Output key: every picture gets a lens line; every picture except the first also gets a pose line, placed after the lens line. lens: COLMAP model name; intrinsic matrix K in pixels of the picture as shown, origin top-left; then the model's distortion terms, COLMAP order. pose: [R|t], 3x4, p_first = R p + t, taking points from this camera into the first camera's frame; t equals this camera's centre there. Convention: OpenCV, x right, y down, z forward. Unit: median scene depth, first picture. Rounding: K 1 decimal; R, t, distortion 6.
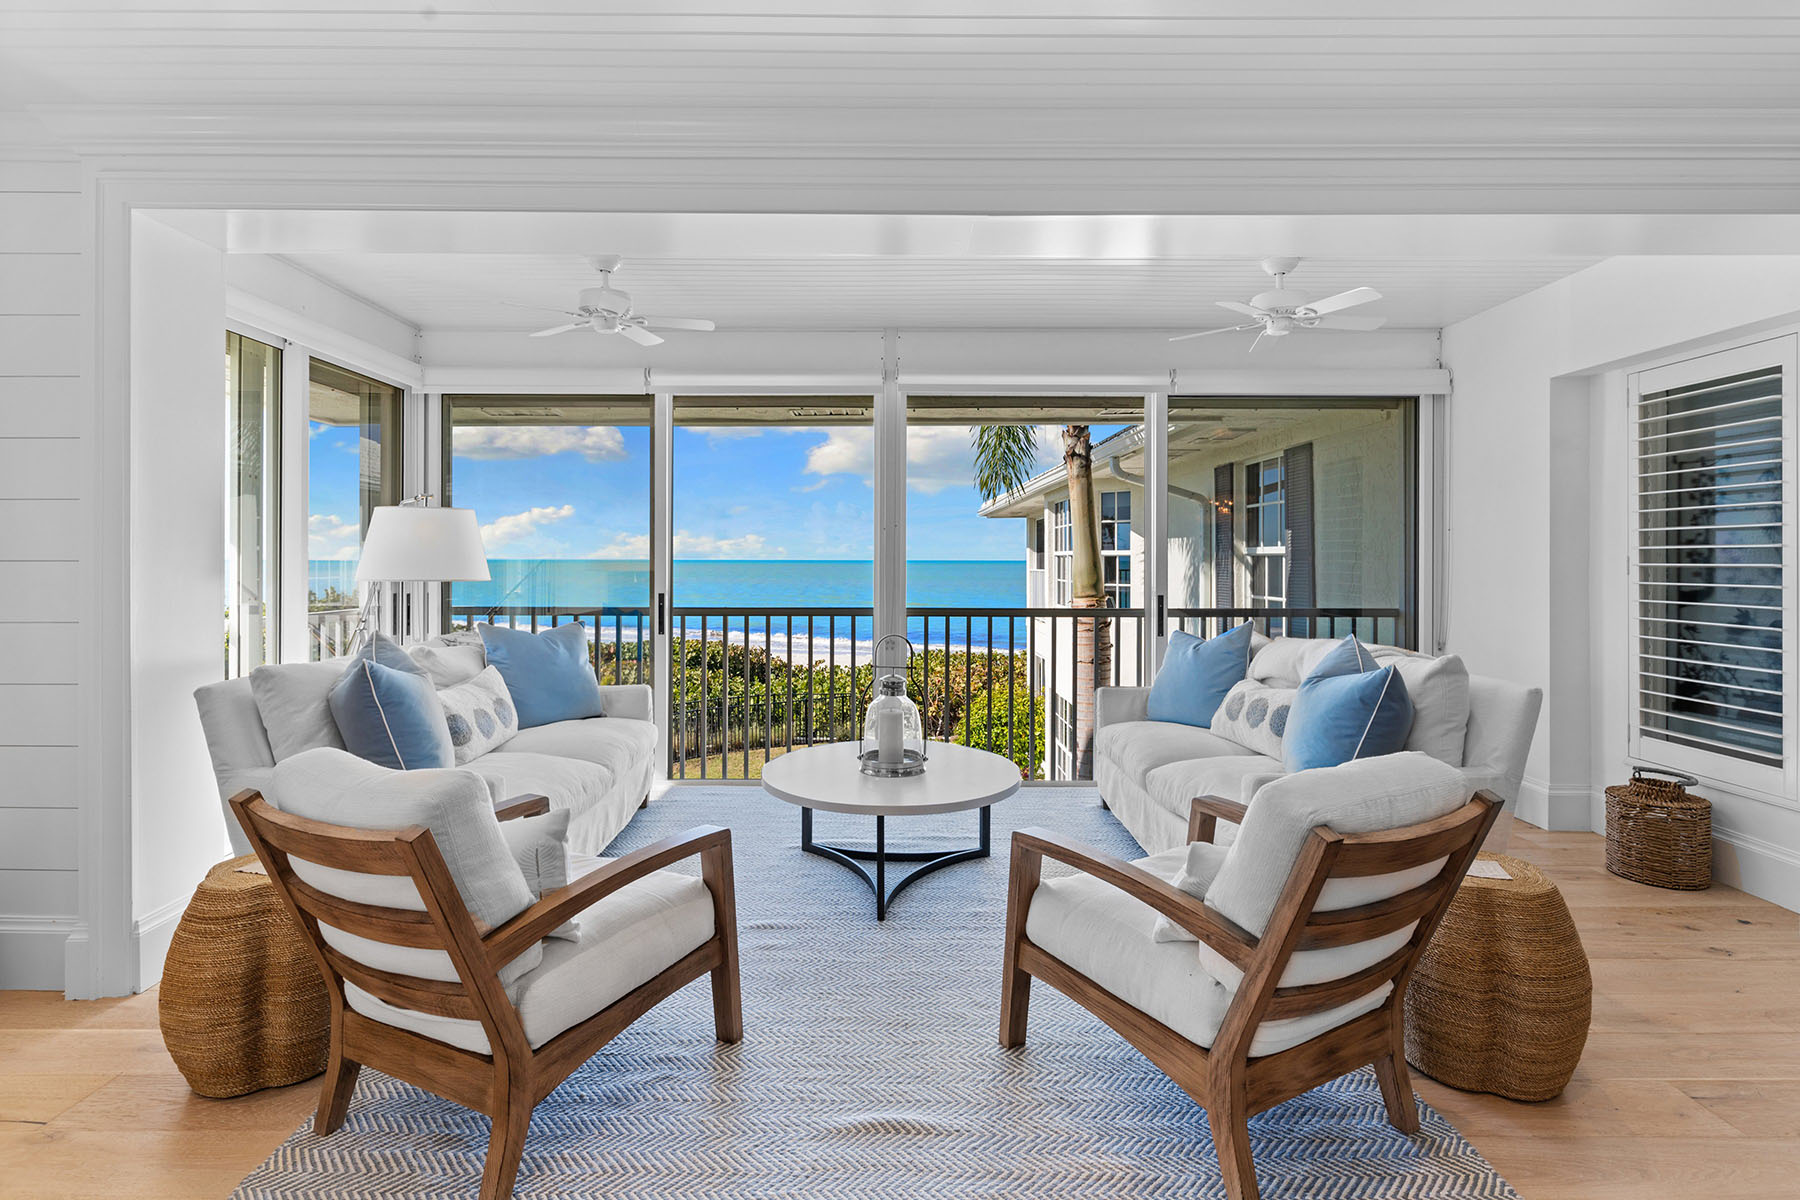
lens RADIAL K [[863.6, 0, 874.4], [0, 863.6, 550.9], [0, 0, 1]] dist [0.003366, 0.000246]
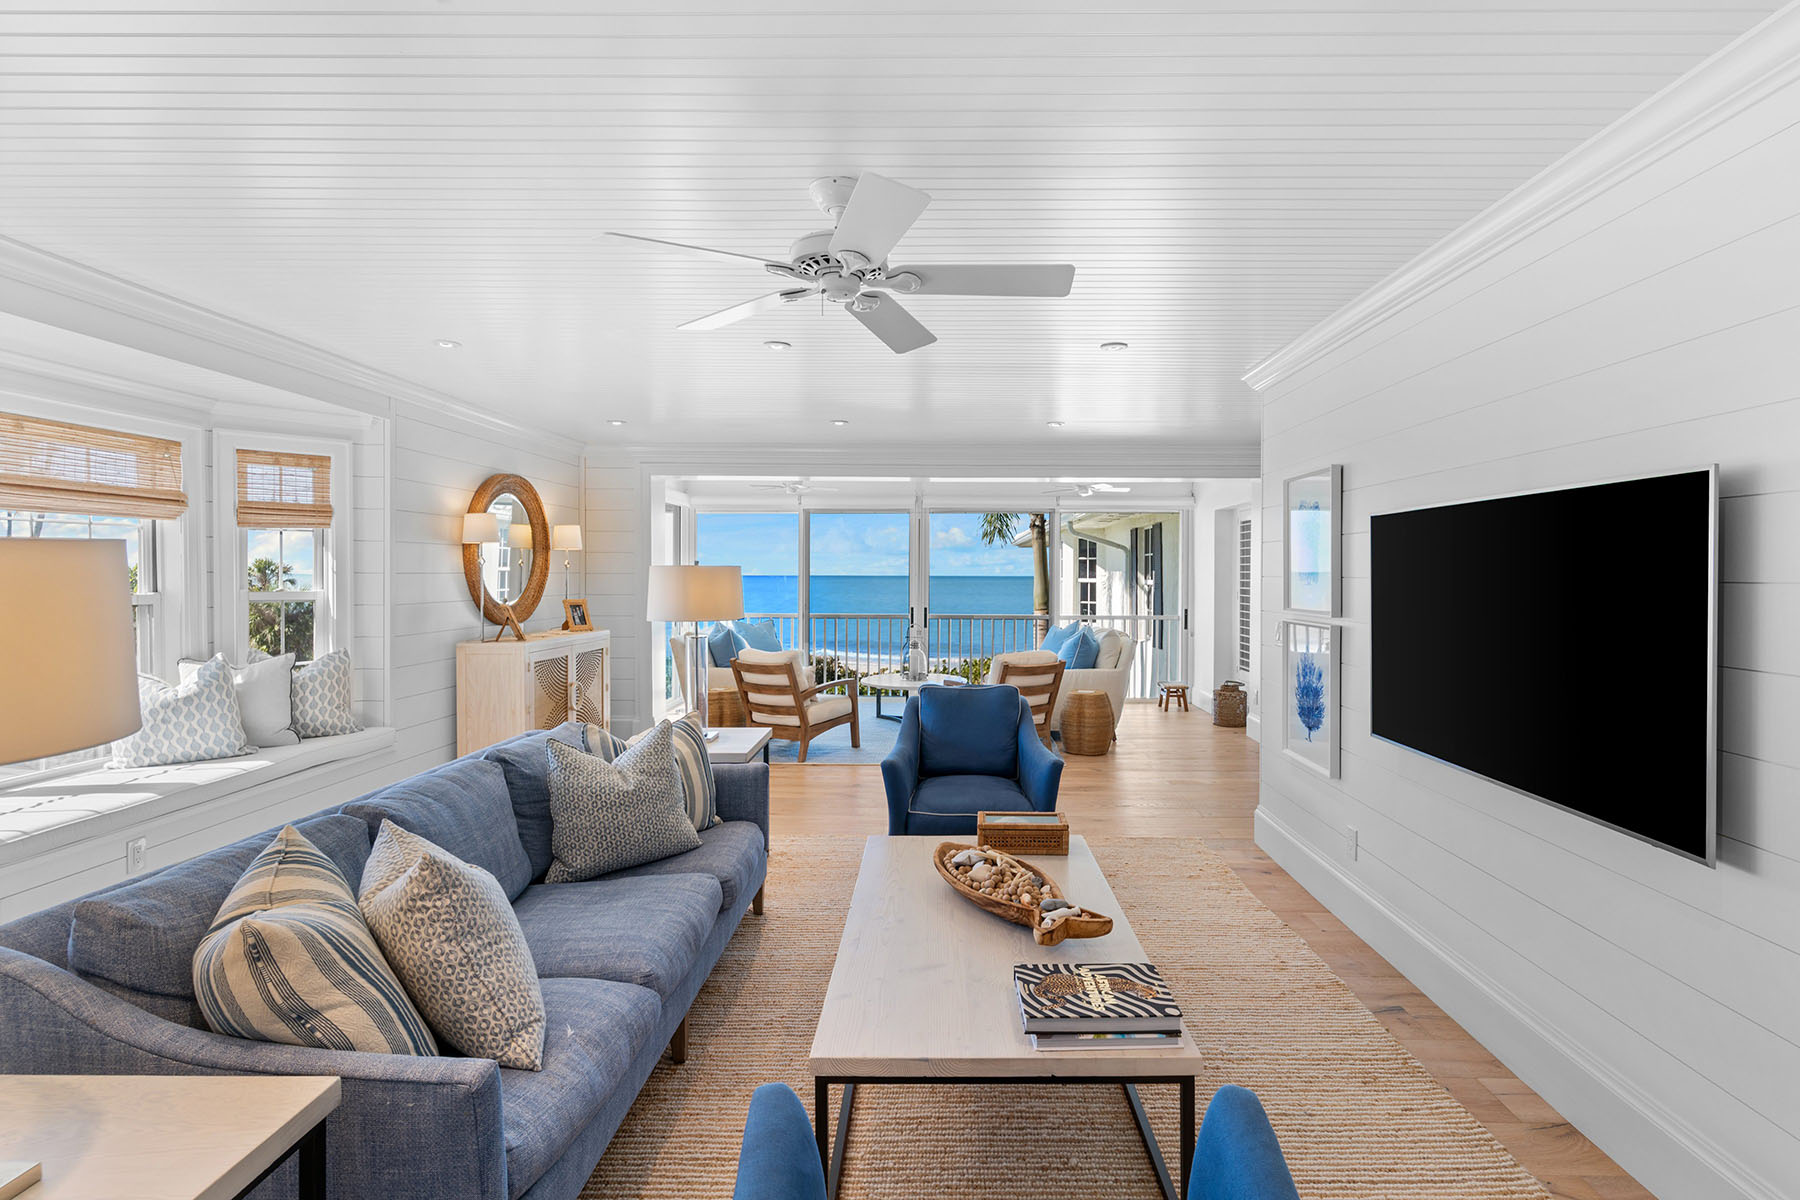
lens RADIAL K [[863.6, 0, 949.8], [0, 863.6, 584.7], [0, 0, 1]] dist [0.003366, 0.000246]
pose [[0.999912, 0.001638, 0.013132, 0.080162], [-0.001919, 0.999768, 0.021467, -0.059531], [-0.013094, -0.021490, 0.999683, -1.285804]]
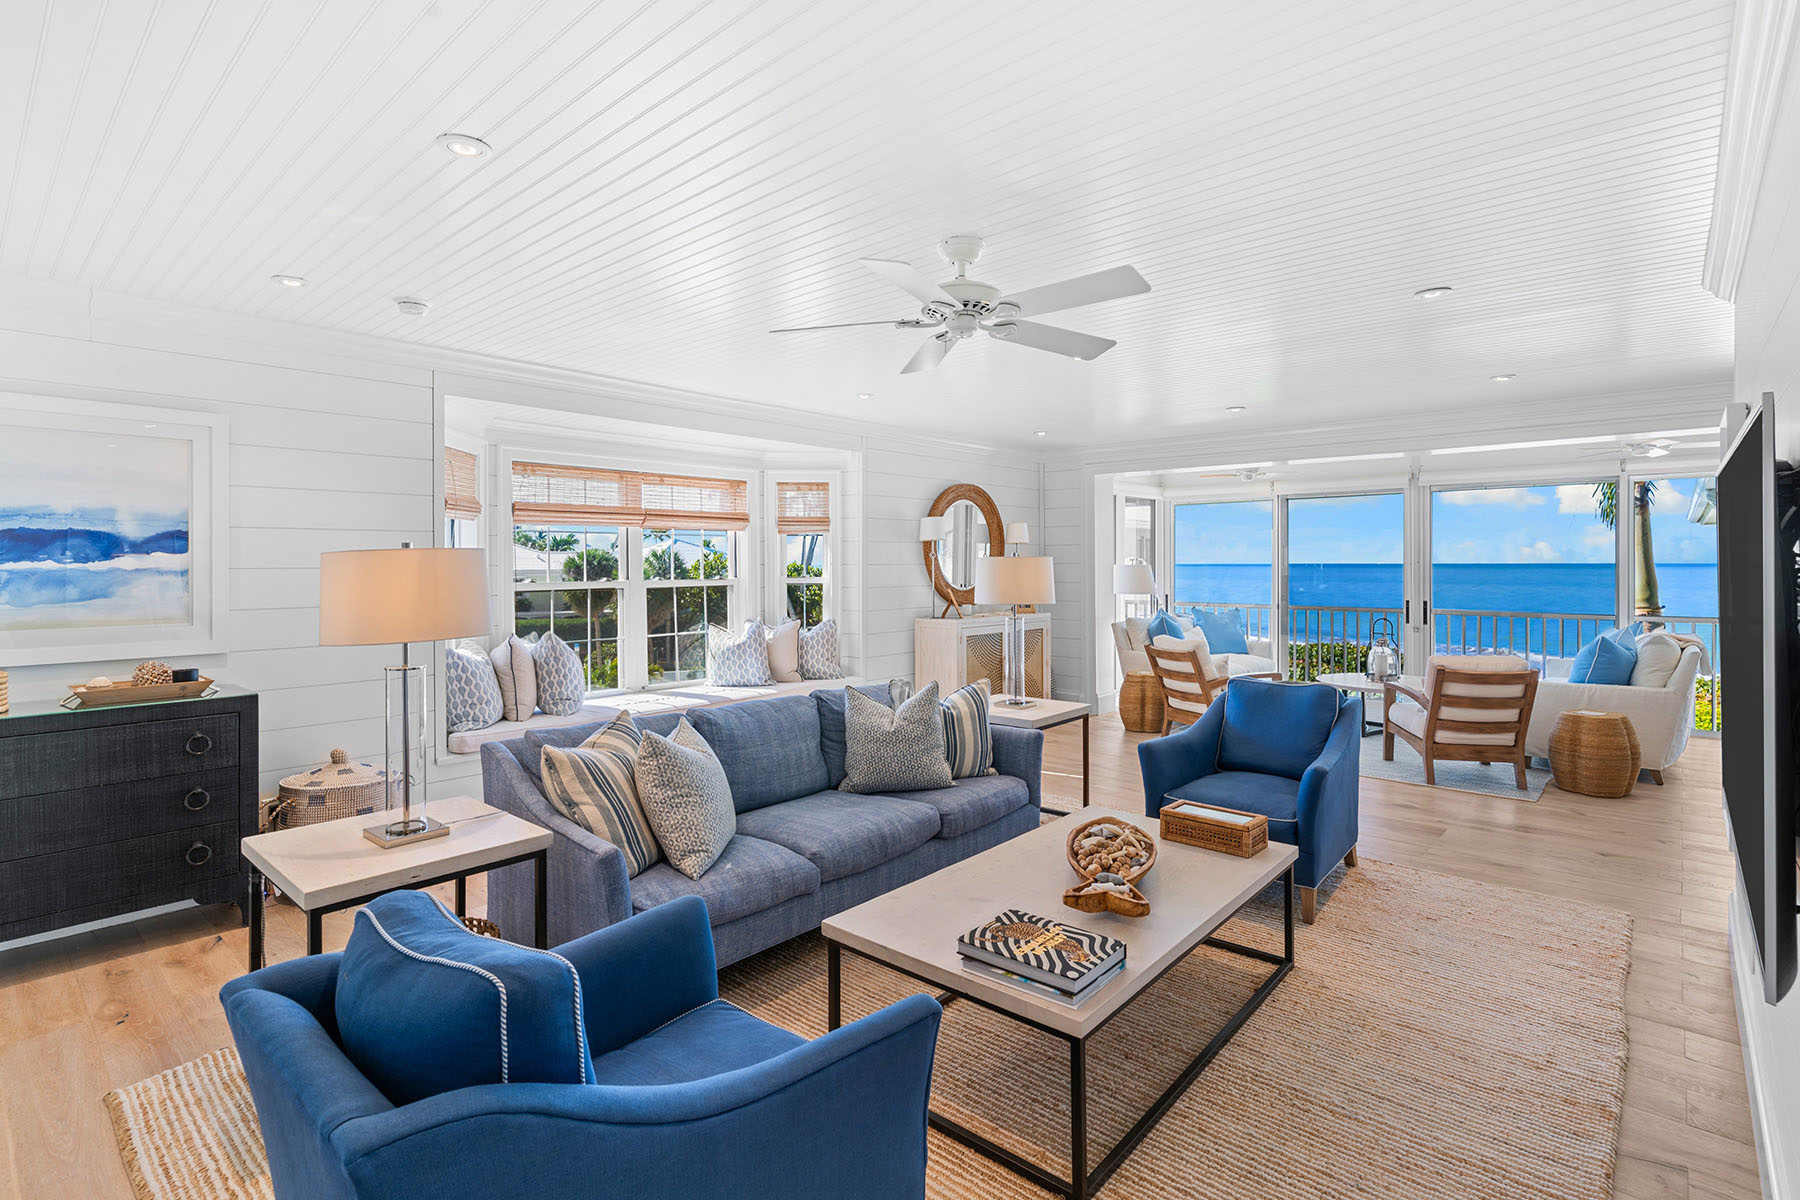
lens RADIAL K [[863.6, 0, 911.4], [0, 863.6, 567.1], [0, 0, 1]] dist [0.003366, 0.000246]
pose [[0.761188, -0.001012, -0.648531, 0.475276], [0.010173, 0.999894, 0.010380, -0.059579], [0.648452, -0.014498, 0.761118, -1.259491]]
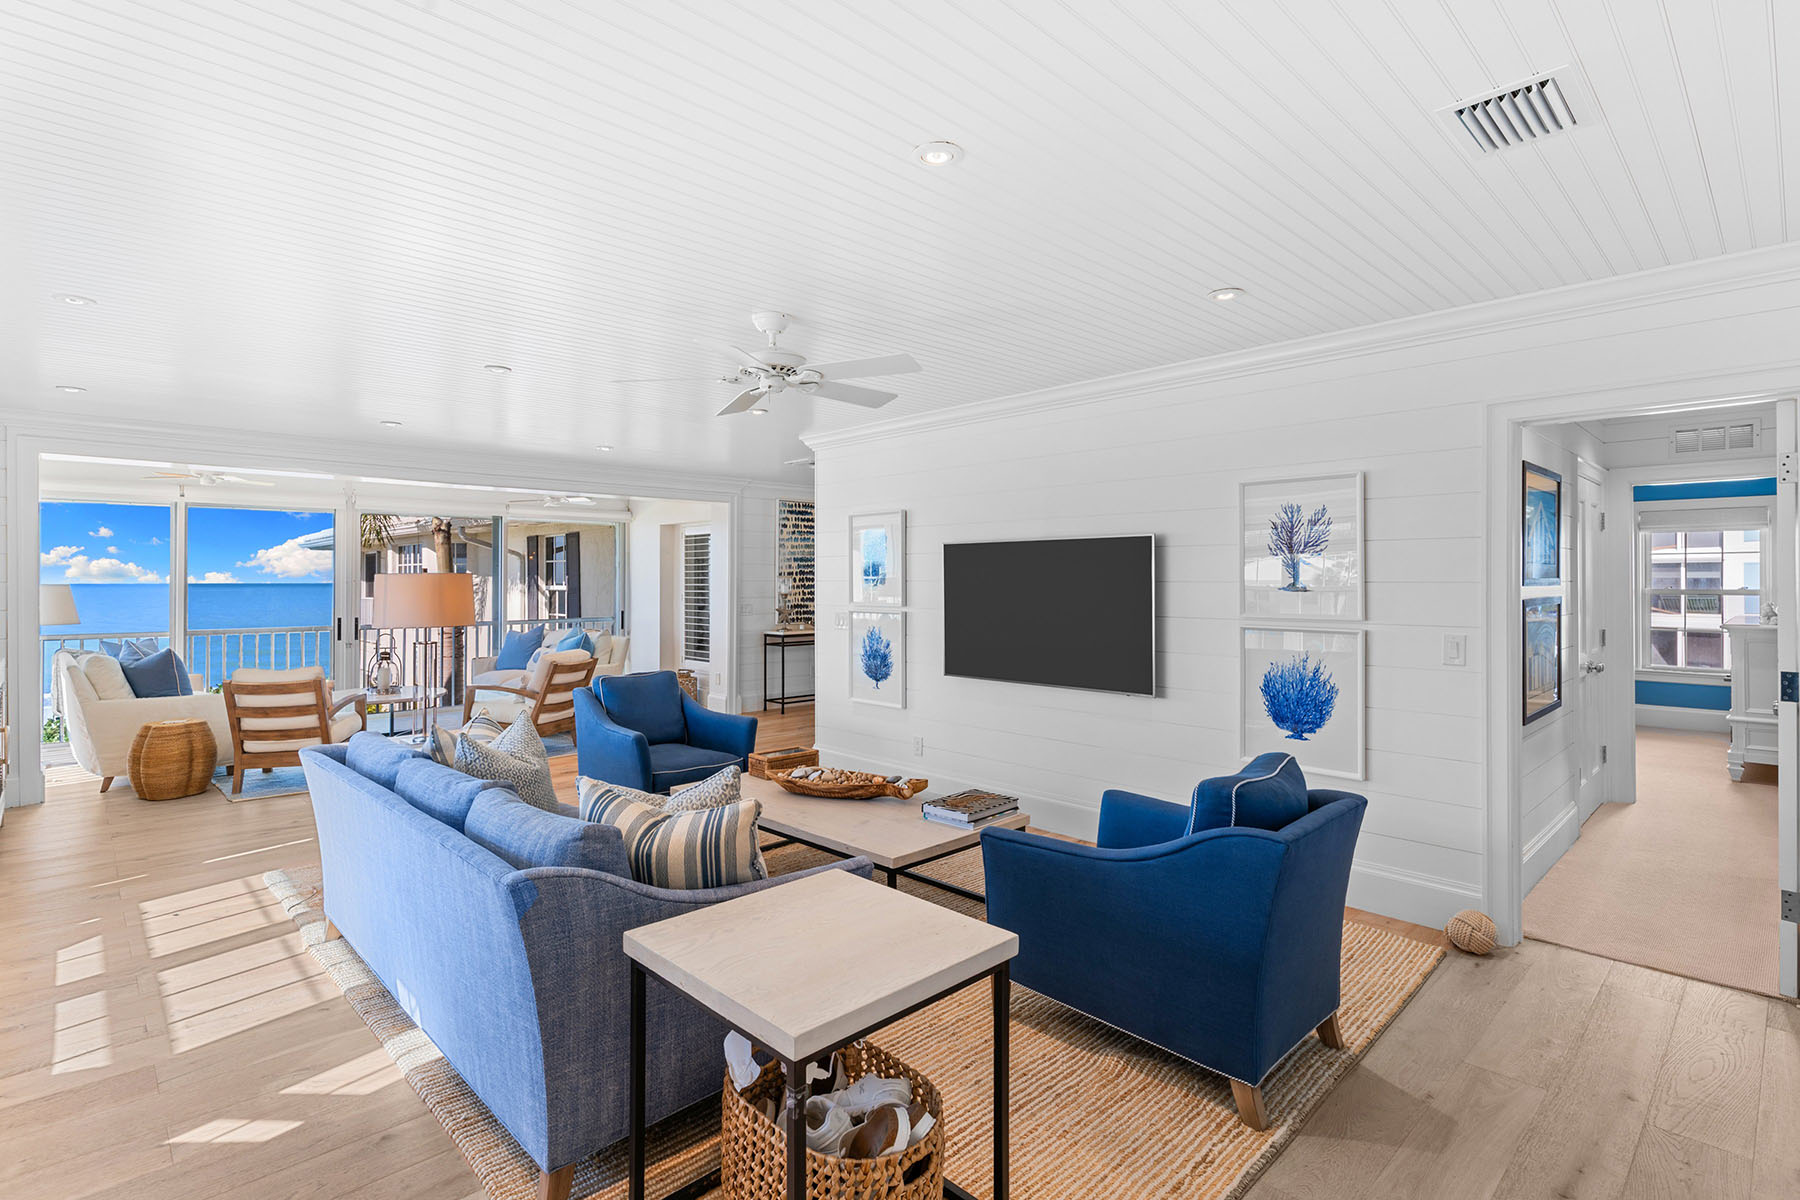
lens RADIAL K [[863.6, 0, 890.7], [0, 863.6, 573.4], [0, 0, 1]] dist [0.003366, 0.000246]
pose [[0.713390, 0.004246, 0.700754, -0.563576], [-0.004883, 0.999987, -0.001089, -0.059726], [-0.700750, -0.002645, 0.713402, -1.400304]]
